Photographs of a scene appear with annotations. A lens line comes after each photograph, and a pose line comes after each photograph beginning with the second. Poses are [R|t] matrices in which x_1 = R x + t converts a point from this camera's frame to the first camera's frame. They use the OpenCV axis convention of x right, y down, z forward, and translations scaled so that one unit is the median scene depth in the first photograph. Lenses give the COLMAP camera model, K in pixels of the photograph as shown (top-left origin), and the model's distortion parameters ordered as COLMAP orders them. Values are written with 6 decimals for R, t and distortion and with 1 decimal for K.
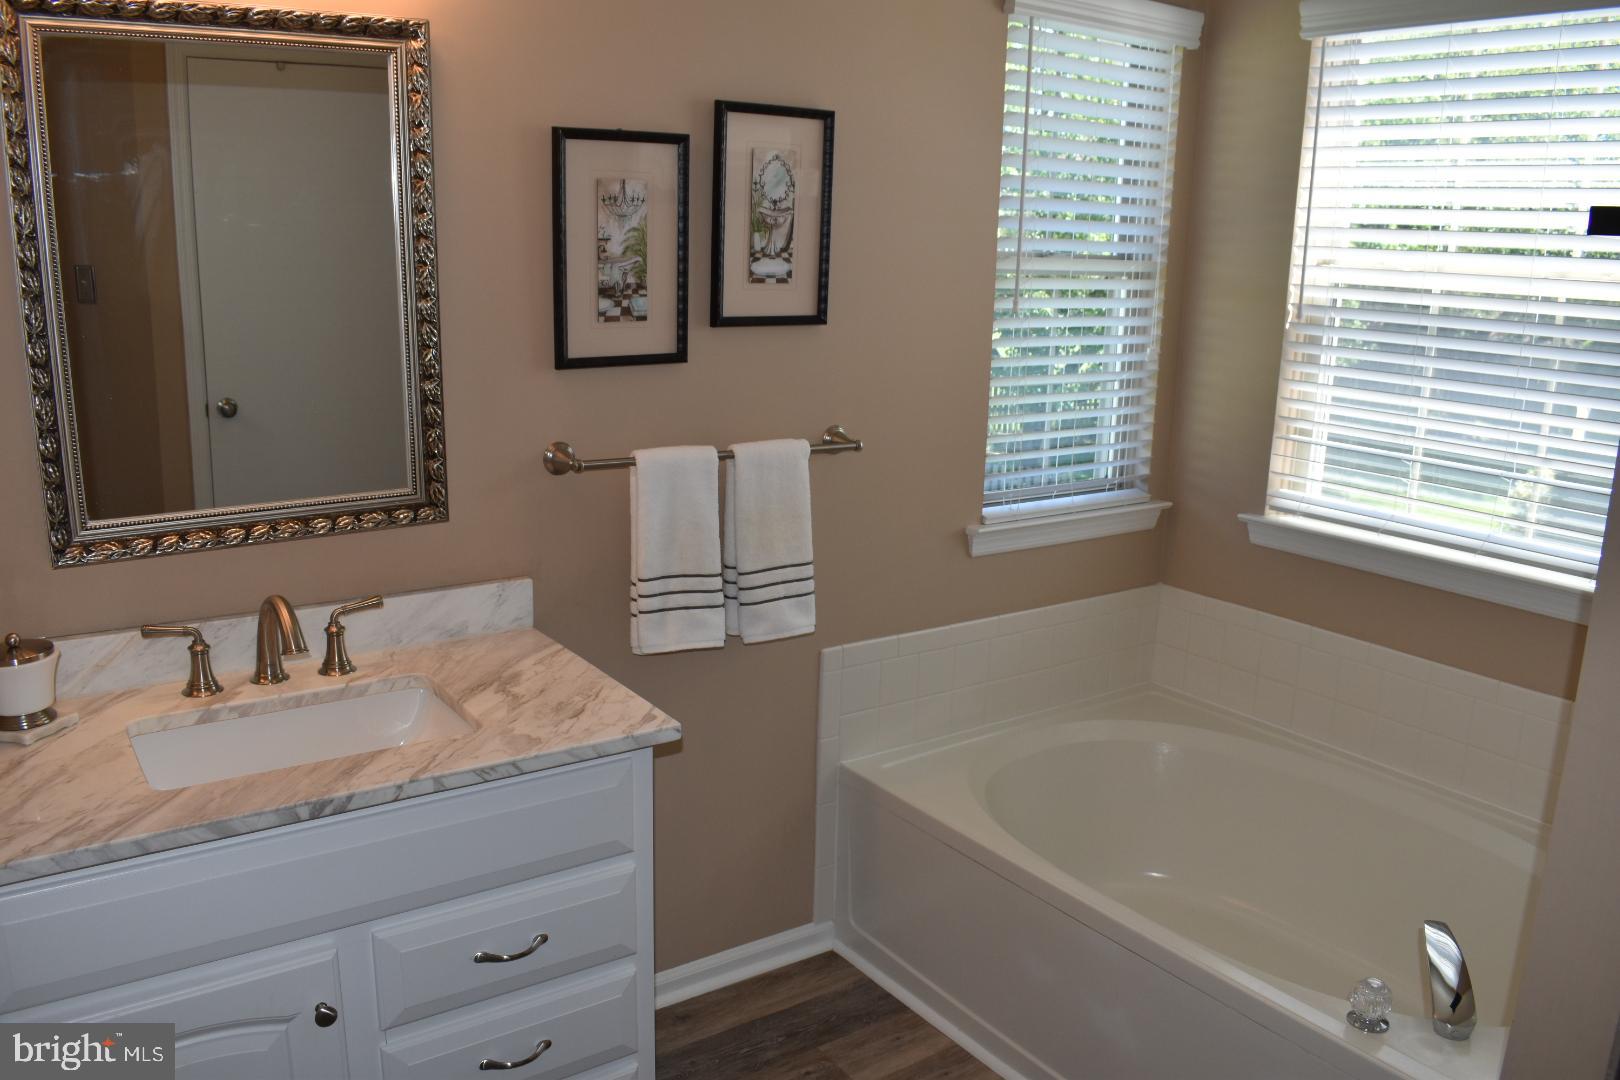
lens RADIAL K [[1261.8, 0, 813.8], [0, 1261.8, 544.5], [0, 0, 1]] dist [-0.100786, 0.019671]
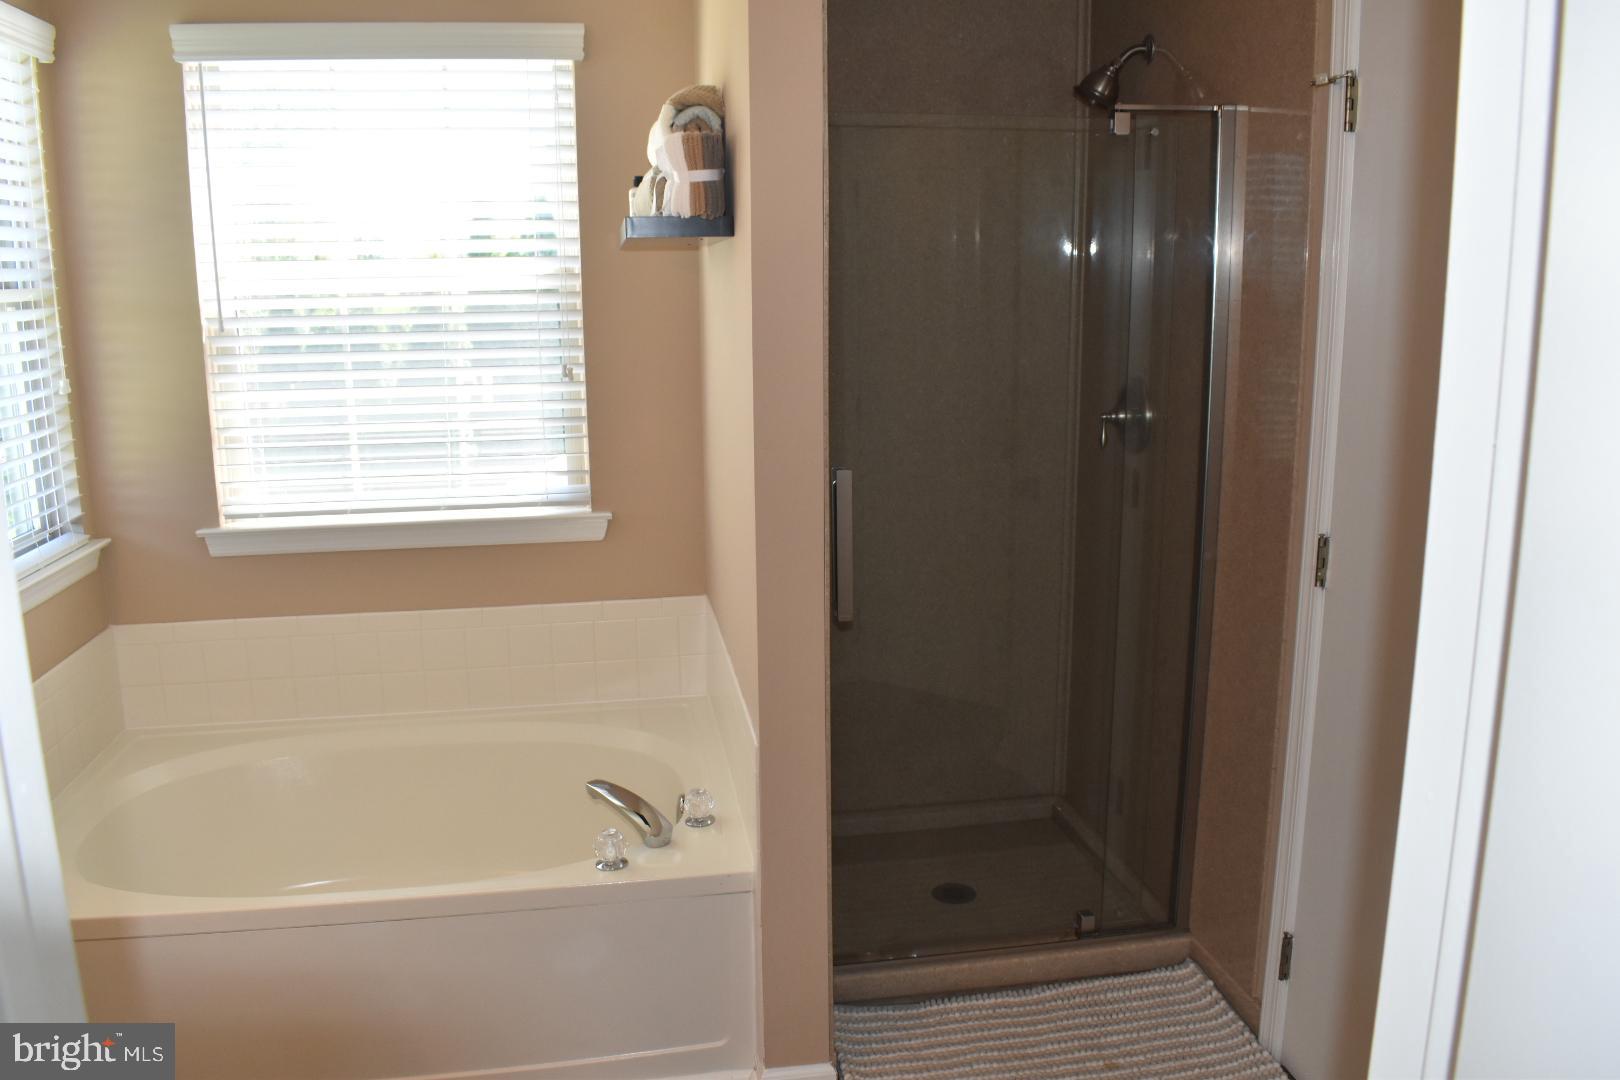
lens RADIAL K [[1261.8, 0, 813.8], [0, 1261.8, 544.5], [0, 0, 1]] dist [-0.100786, 0.019671]
pose [[0.417212, -0.221905, 0.881301, -0.481973], [0.229229, 0.964073, 0.134228, -0.048418], [-0.879425, 0.146018, 0.453090, 0.169819]]
